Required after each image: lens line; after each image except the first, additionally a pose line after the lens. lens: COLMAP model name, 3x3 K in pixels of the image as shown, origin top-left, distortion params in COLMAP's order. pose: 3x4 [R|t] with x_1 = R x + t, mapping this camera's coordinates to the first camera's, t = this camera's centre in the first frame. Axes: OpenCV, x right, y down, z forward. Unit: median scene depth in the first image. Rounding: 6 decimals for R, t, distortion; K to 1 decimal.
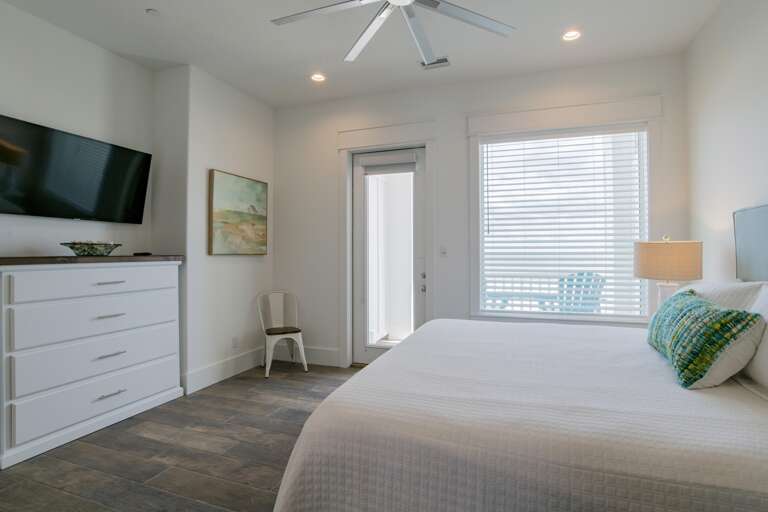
lens RADIAL K [[401.4, 0, 384.0], [0, 401.4, 256.0], [0, 0, 1]] dist [-0.047446, 0.001144]
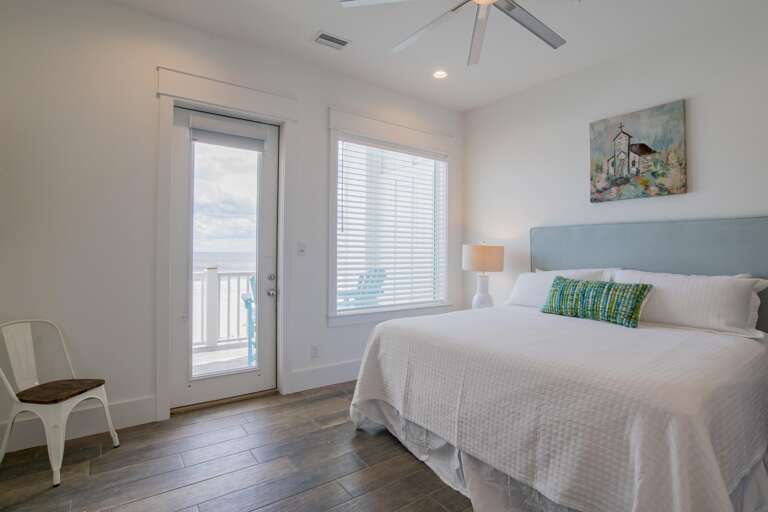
lens RADIAL K [[401.4, 0, 384.0], [0, 401.4, 256.0], [0, 0, 1]] dist [-0.047446, 0.001144]
pose [[0.533999, 0.005433, 0.845468, -0.489874], [0.002626, 0.999964, -0.008084, 0.010898], [-0.845481, 0.006537, 0.533966, 0.360743]]
